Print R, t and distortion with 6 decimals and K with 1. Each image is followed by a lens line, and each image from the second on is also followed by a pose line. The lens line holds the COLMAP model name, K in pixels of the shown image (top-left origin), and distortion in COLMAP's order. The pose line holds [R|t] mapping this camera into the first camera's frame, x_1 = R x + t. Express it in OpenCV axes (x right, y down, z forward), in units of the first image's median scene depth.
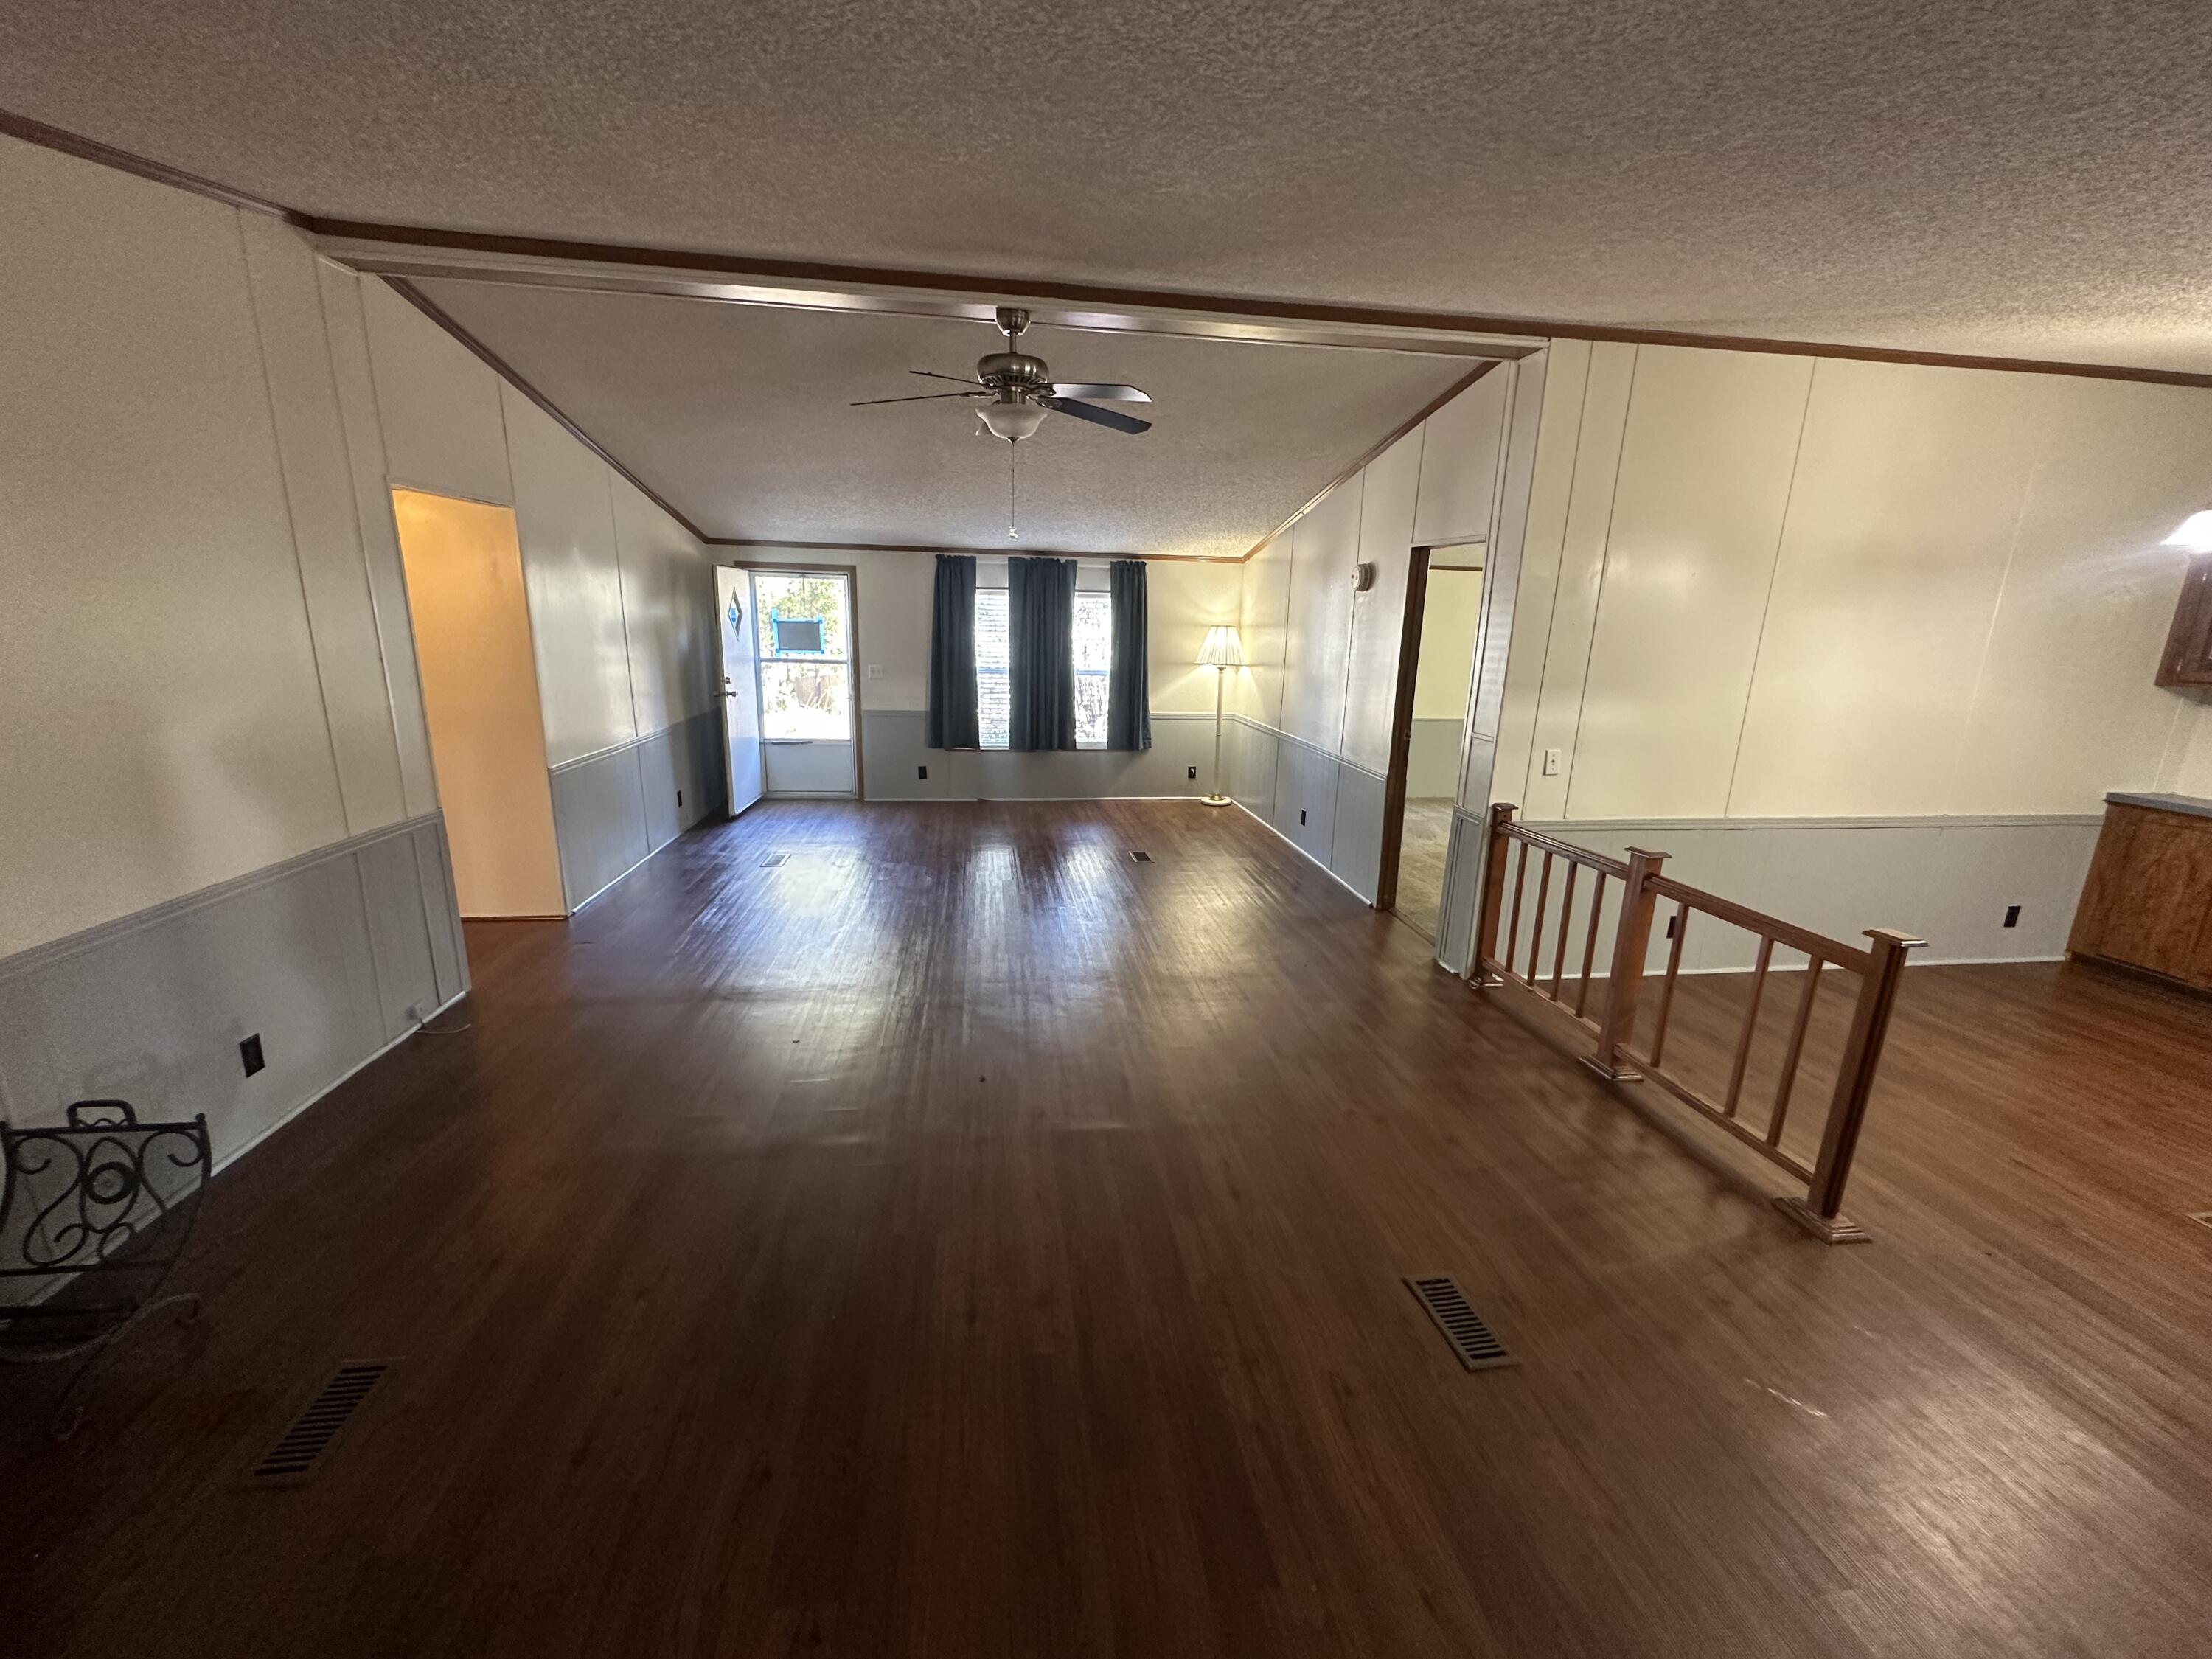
lens RADIAL K [[884.7, 0, 1099.5], [0, 884.7, 833.6], [0, 0, 1]] dist [-0.001359, -0.000650]
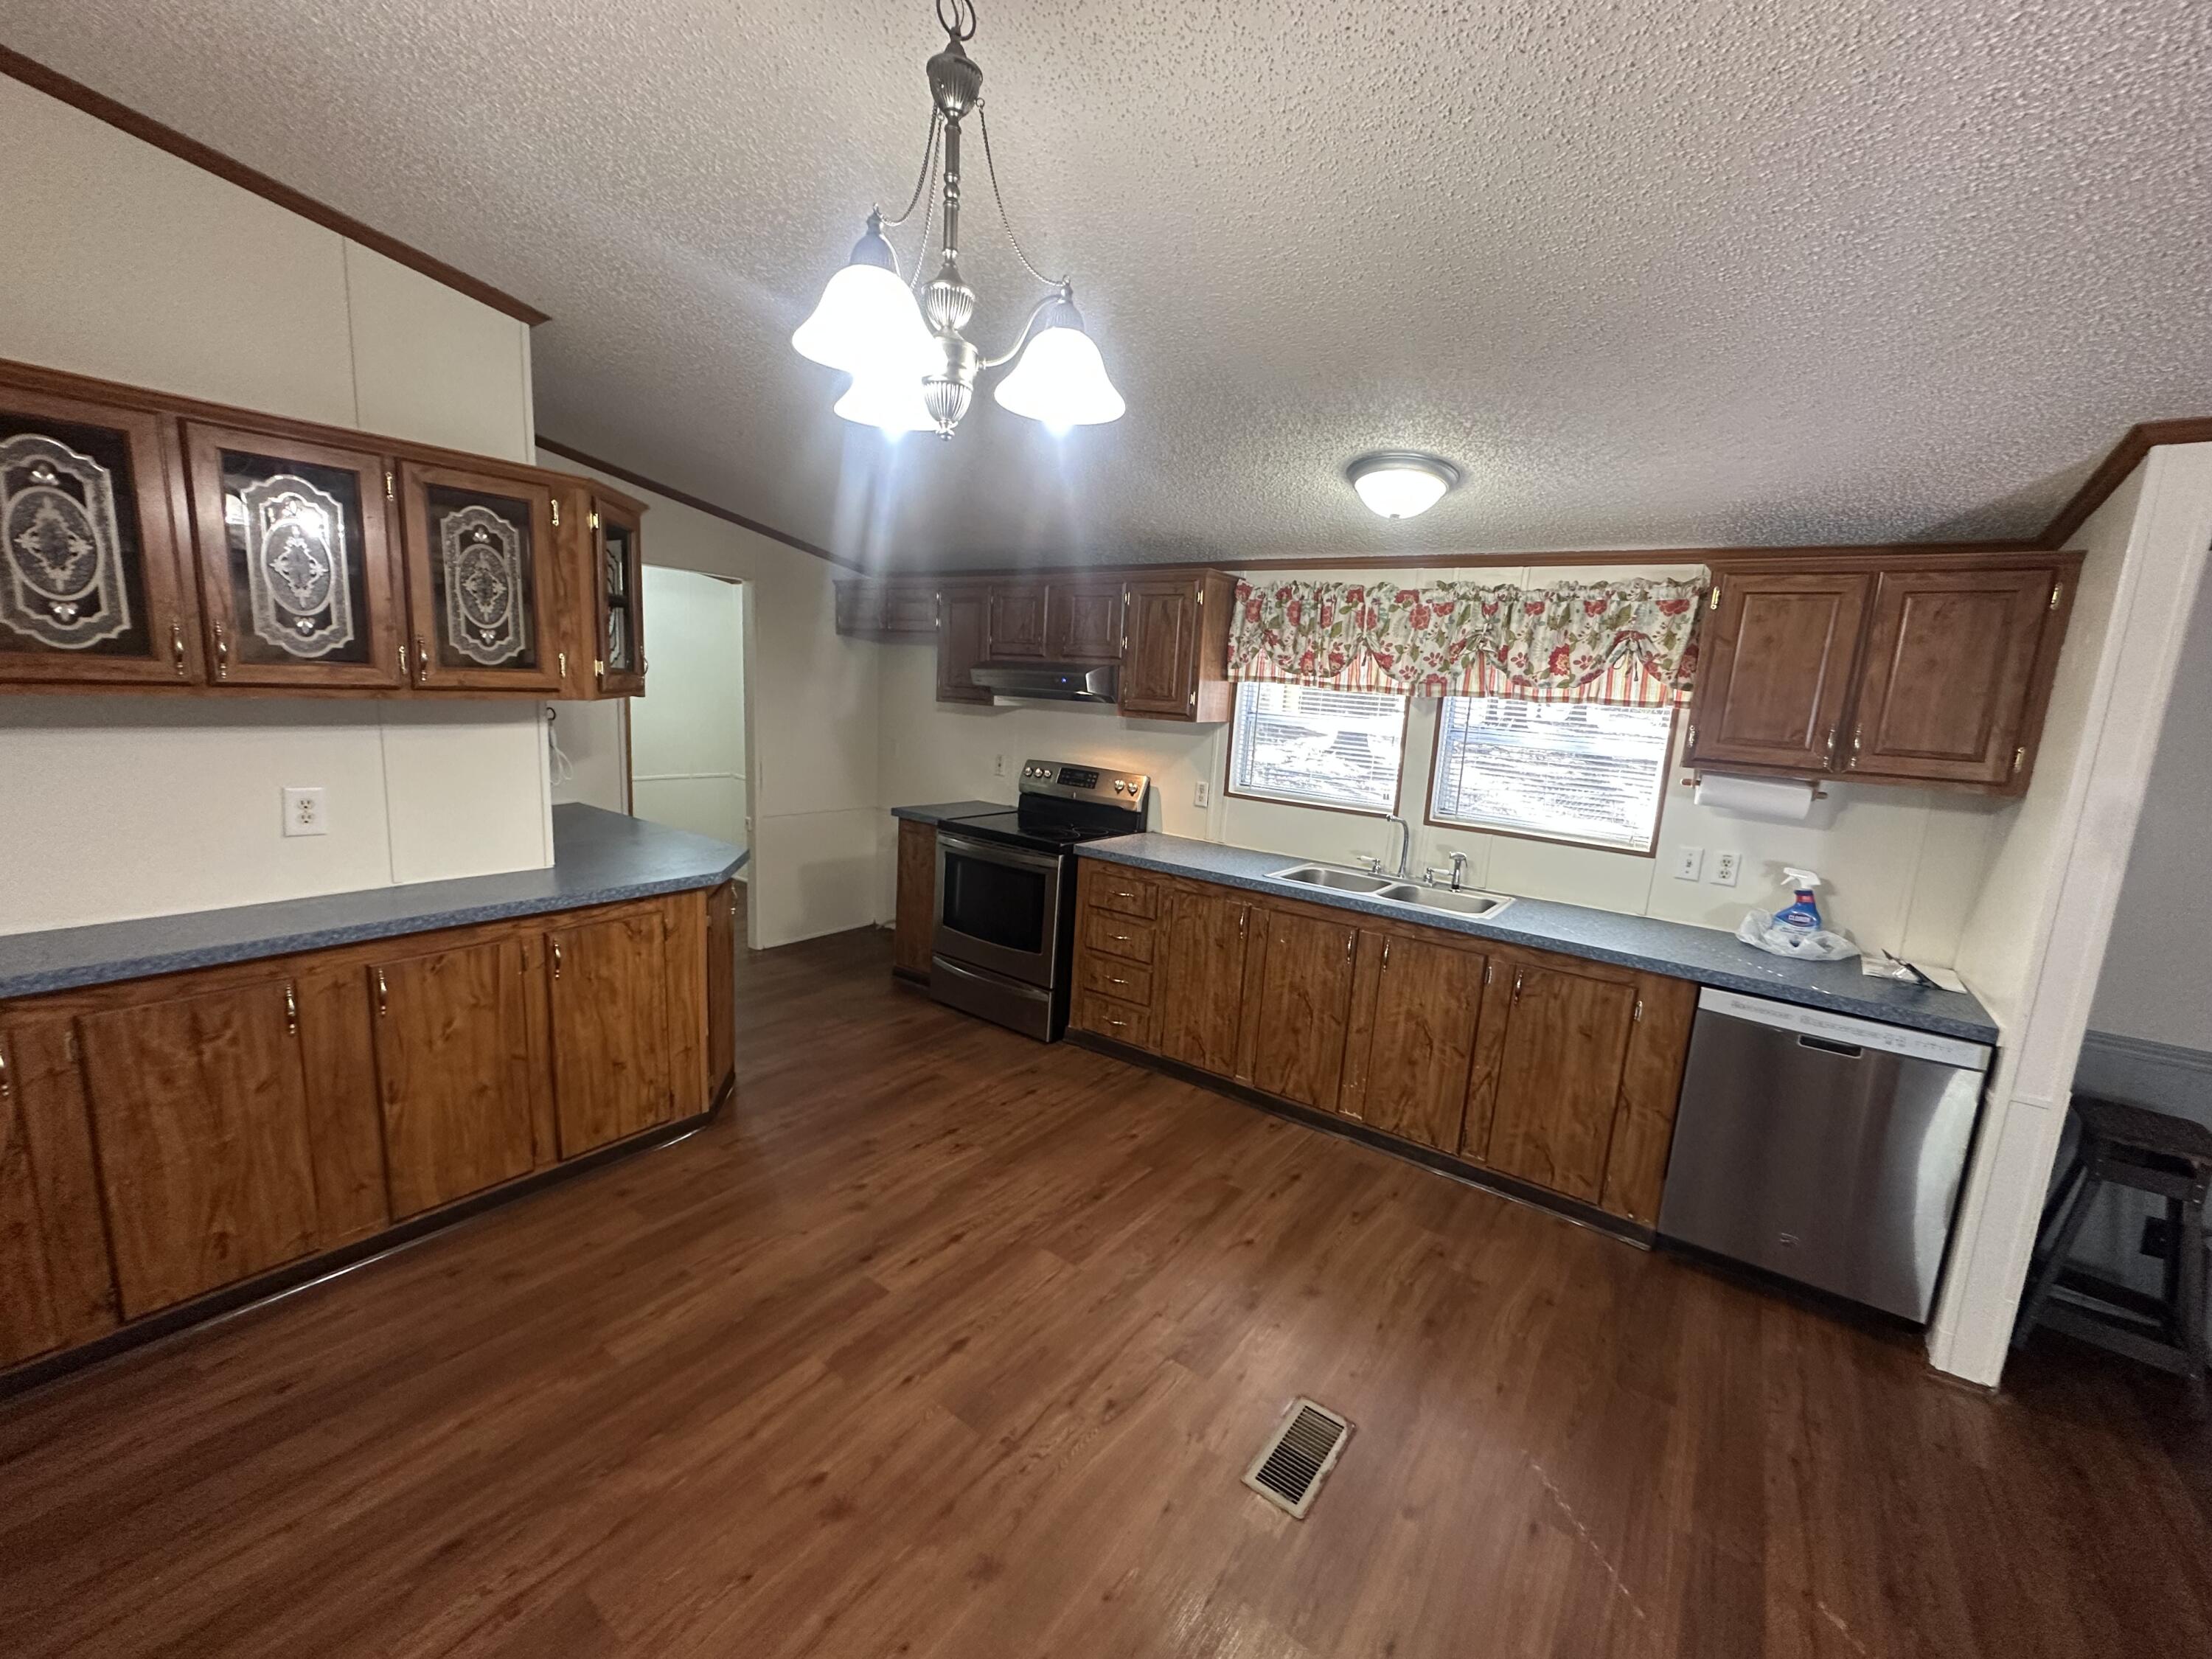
lens RADIAL K [[884.7, 0, 1109.1], [0, 884.7, 830.6], [0, 0, 1]] dist [-0.001359, -0.000650]
pose [[-0.721655, -0.187166, 0.666471, 0.677133], [0.084512, 0.931734, 0.353170, -0.205239], [-0.687075, 0.311192, -0.656573, 0.941866]]
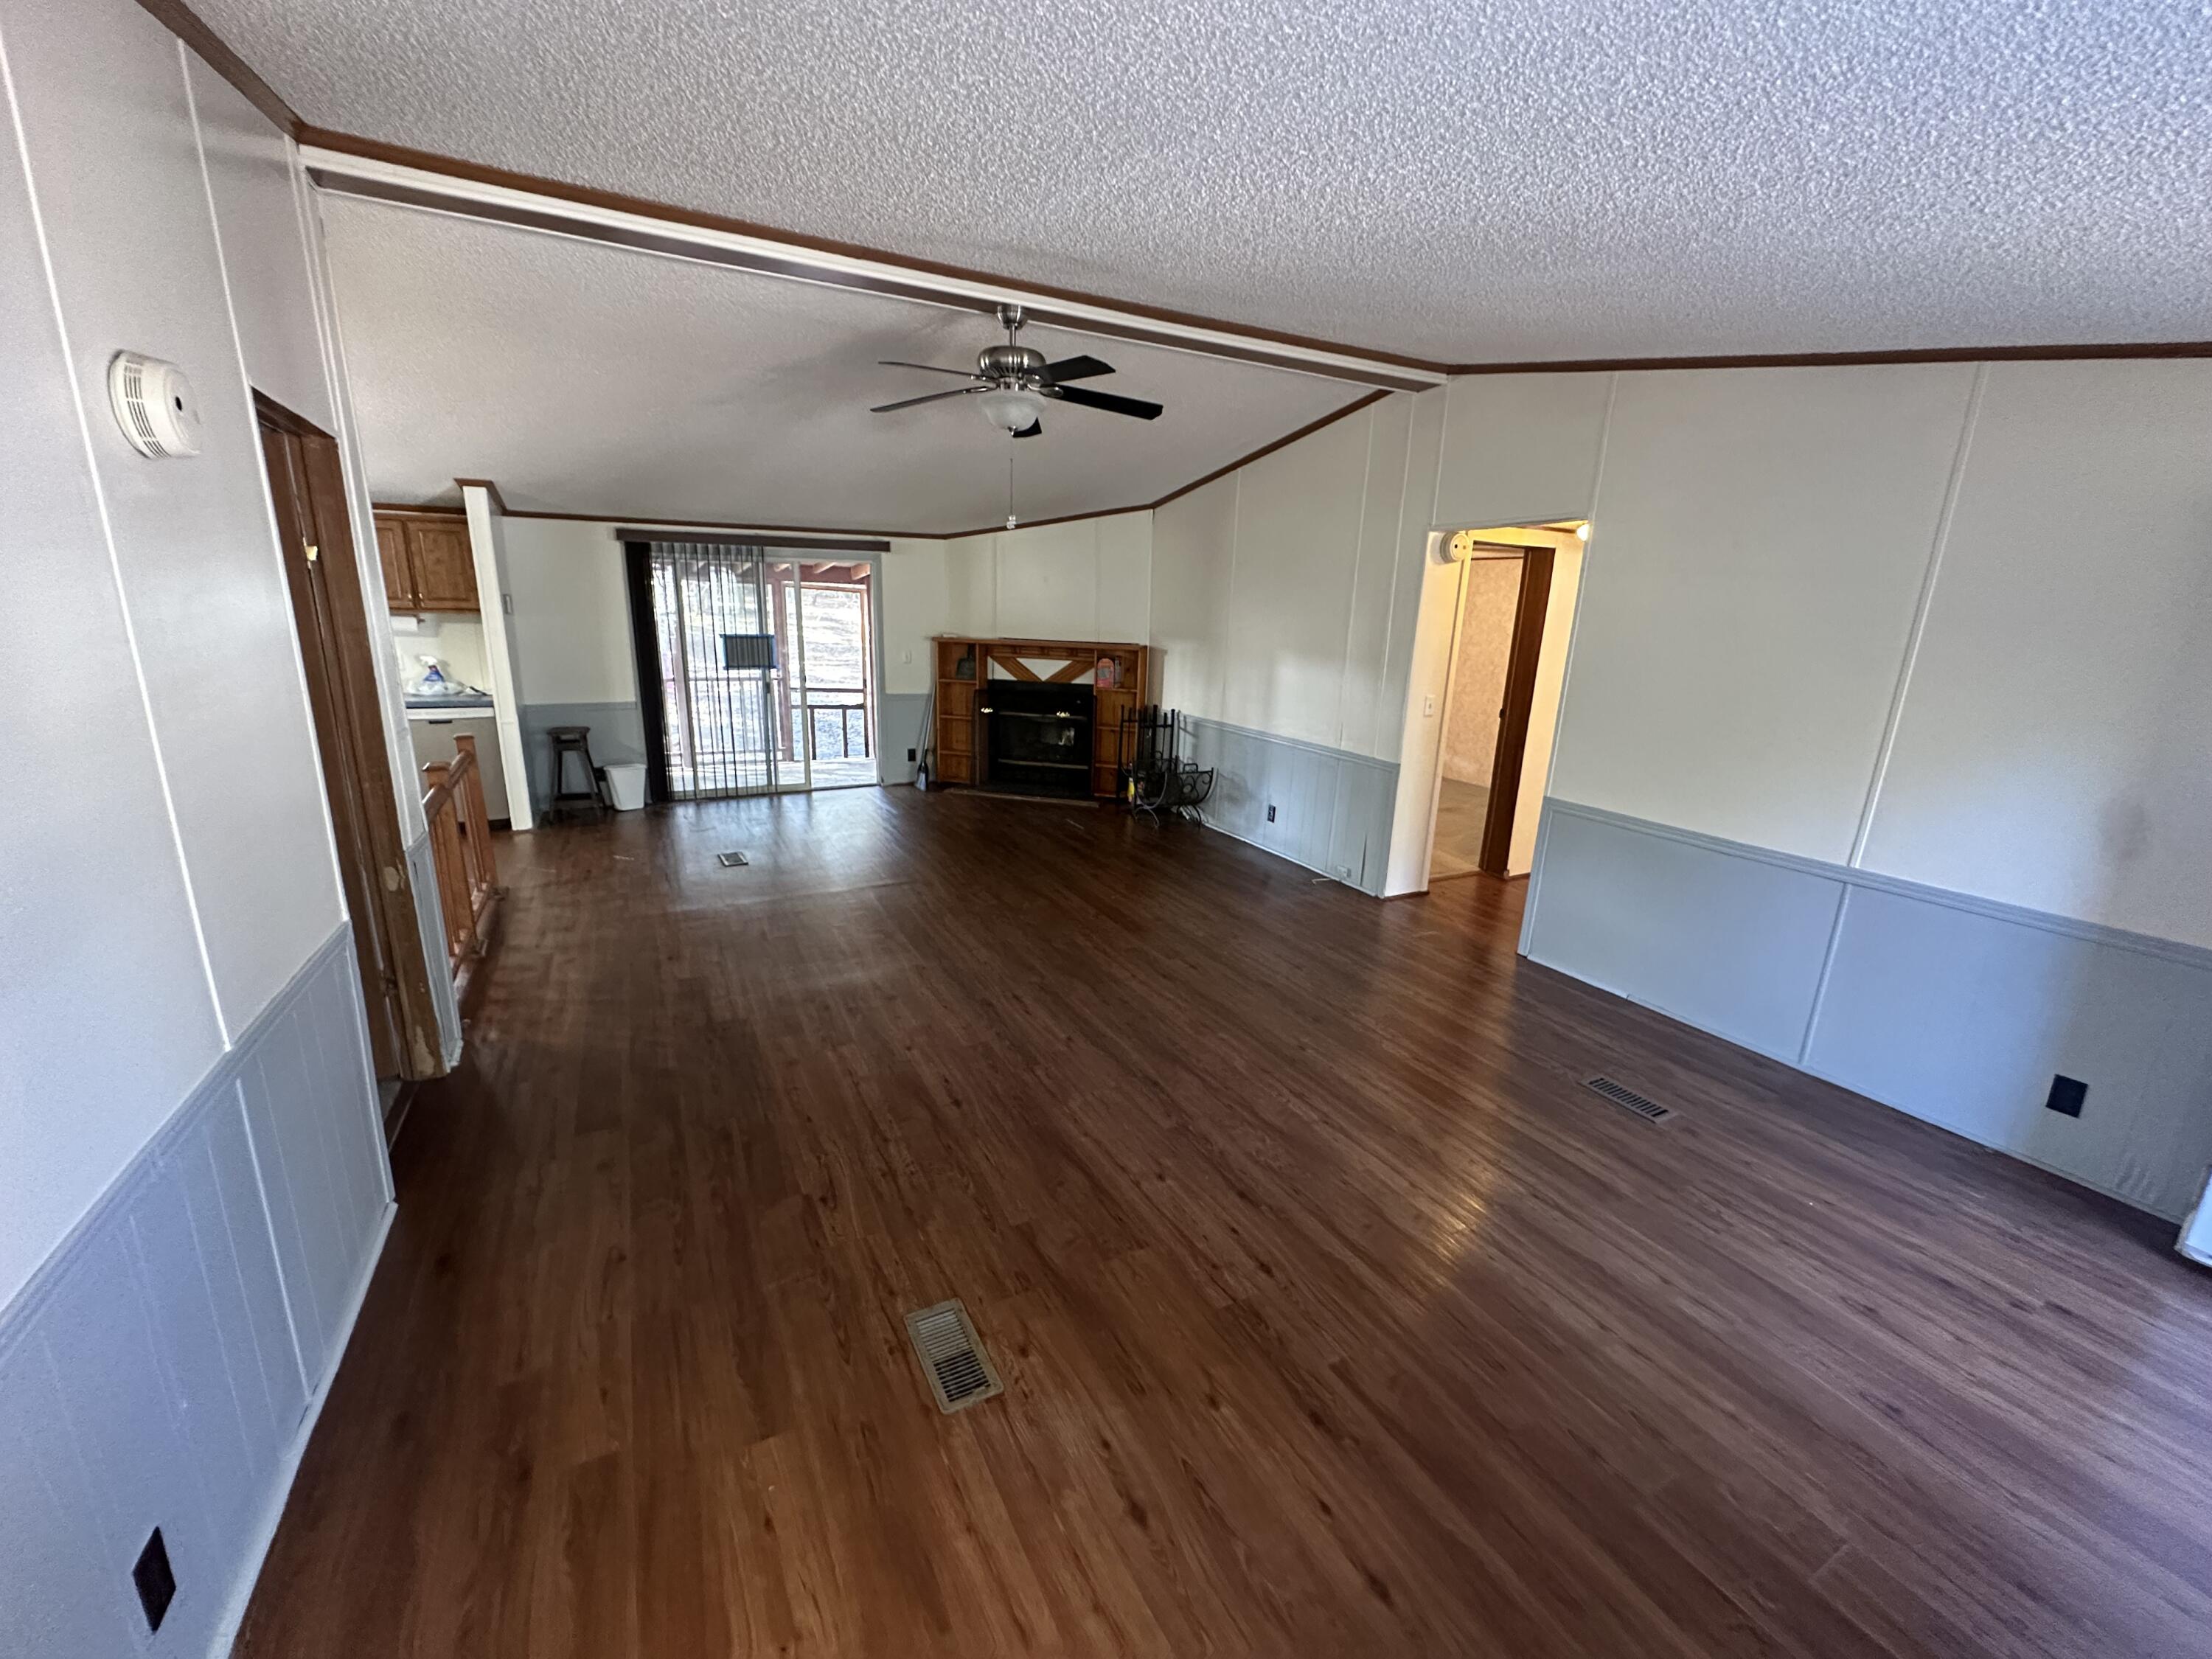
lens RADIAL K [[884.7, 0, 1099.3], [0, 884.7, 826.2], [0, 0, 1]] dist [-0.001359, -0.000650]
pose [[-0.936910, 0.027219, -0.348508, 0.177673], [-0.138505, 0.886464, 0.441585, -0.467913], [0.320960, 0.461996, -0.826768, 1.922974]]
